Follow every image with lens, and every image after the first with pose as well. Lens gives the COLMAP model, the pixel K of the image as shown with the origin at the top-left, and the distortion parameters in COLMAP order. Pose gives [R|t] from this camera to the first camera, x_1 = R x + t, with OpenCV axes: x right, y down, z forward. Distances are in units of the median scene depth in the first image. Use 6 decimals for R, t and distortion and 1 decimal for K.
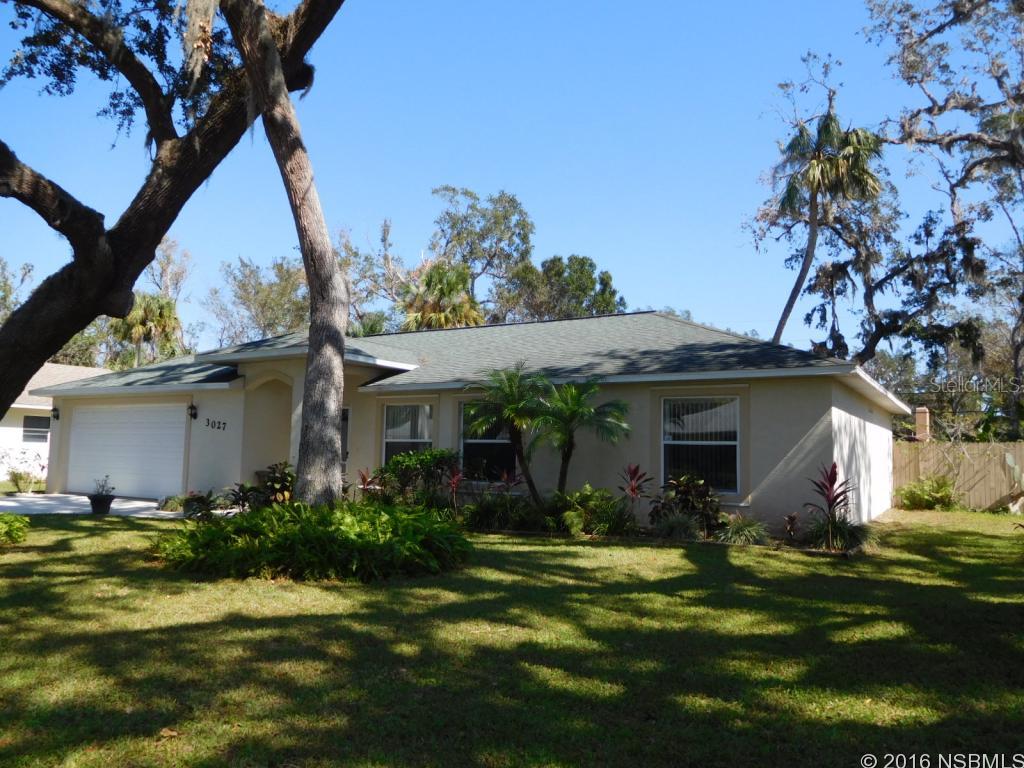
lens RADIAL K [[764.1, 0, 512.5], [0, 764.1, 385.1], [0, 0, 1]] dist [-0.020839, -0.001427]
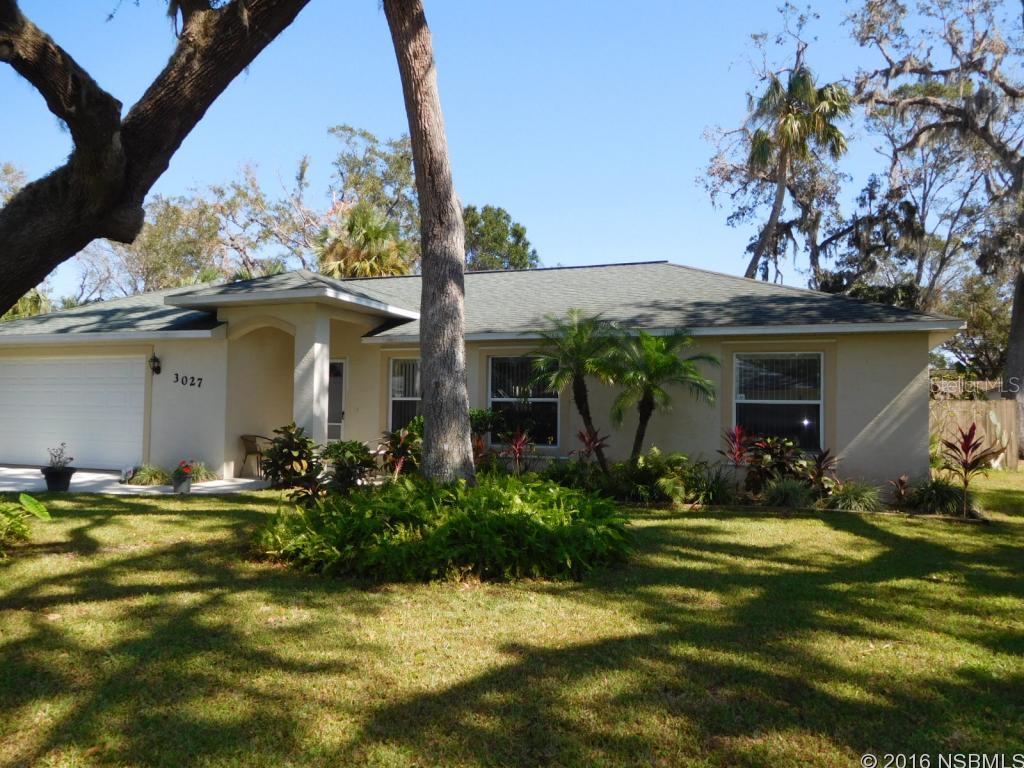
lens RADIAL K [[764.1, 0, 512.0], [0, 764.1, 384.4], [0, 0, 1]] dist [-0.020839, -0.001427]
pose [[0.983933, 0.002601, 0.178520, -0.131416], [-0.012564, 0.998424, 0.054701, 0.004234], [-0.178096, -0.056065, 0.982415, 0.079774]]
